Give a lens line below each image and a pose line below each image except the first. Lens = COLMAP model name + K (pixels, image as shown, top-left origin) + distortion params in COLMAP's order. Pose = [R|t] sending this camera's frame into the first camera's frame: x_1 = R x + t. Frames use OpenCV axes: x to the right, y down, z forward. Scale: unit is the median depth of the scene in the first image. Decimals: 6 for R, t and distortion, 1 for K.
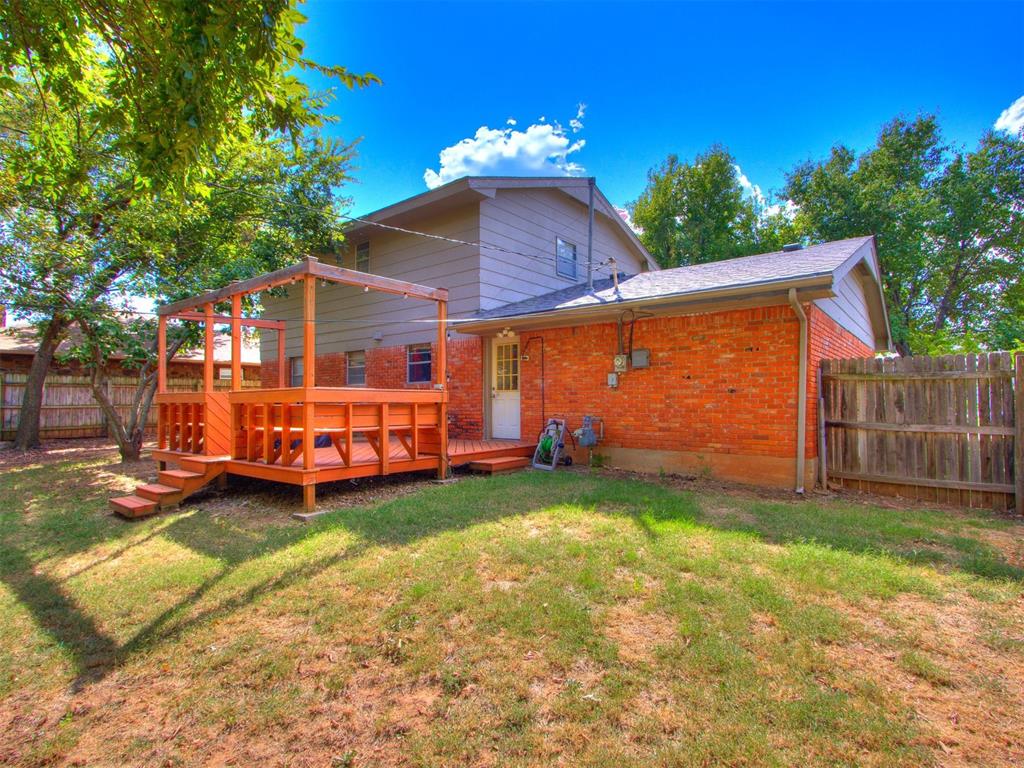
lens RADIAL K [[522.8, 0, 512.0], [0, 522.8, 384.0], [0, 0, 1]] dist [0.021673, 0.000702]
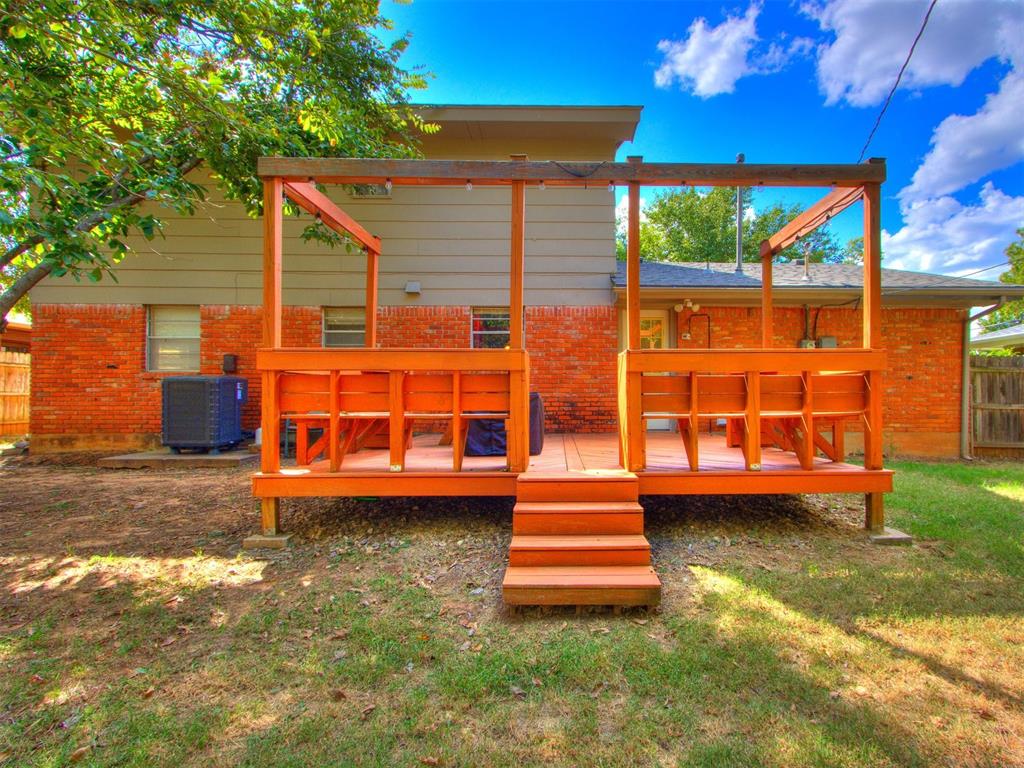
lens RADIAL K [[522.8, 0, 512.0], [0, 522.8, 384.0], [0, 0, 1]] dist [0.021673, 0.000702]
pose [[0.768119, 0.016704, 0.640089, -1.001375], [-0.026511, 0.999632, 0.005727, 0.043308], [-0.639758, -0.021369, 0.768279, 0.661507]]
